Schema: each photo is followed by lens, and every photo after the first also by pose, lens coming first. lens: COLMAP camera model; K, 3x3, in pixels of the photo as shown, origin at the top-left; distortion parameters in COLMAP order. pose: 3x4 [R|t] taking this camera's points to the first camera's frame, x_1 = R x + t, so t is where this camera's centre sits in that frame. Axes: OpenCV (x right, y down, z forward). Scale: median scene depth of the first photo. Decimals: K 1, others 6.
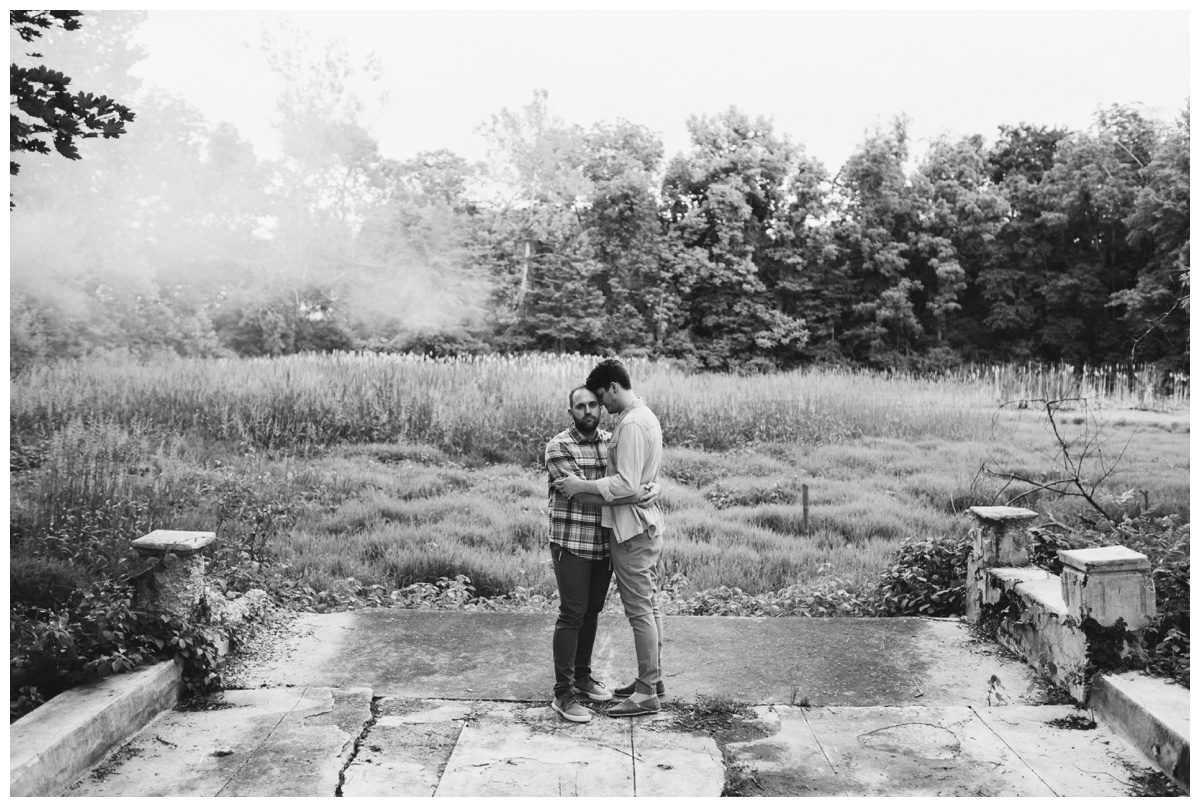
lens RADIAL K [[1193.3, 0, 606.5], [0, 1193.3, 401.9], [0, 0, 1]] dist [-0.039919, 0.000000]
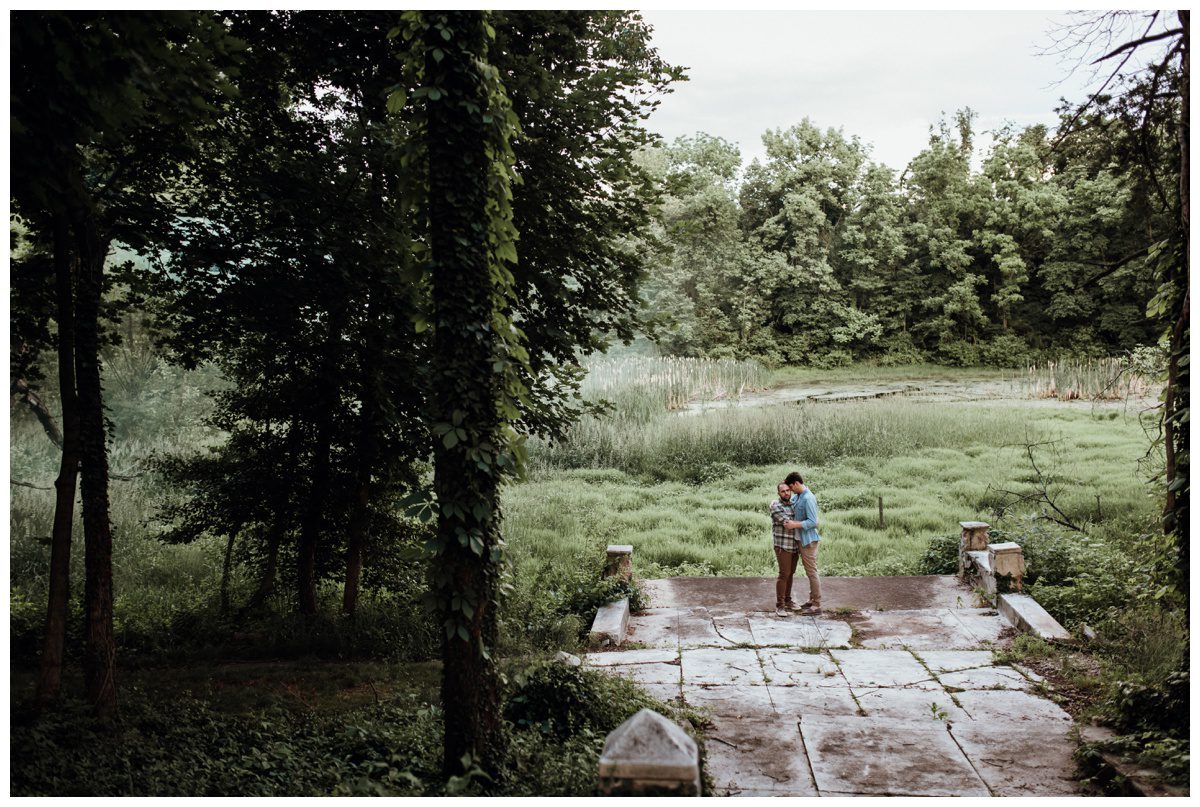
lens RADIAL K [[1193.3, 0, 593.7], [0, 1193.3, 402.8], [0, 0, 1]] dist [-0.039919, 0.000000]
pose [[0.996912, -0.031204, -0.072060, -0.016945], [0.032545, 0.999317, 0.017507, -0.016956], [0.071464, -0.019798, 0.997247, -0.107141]]
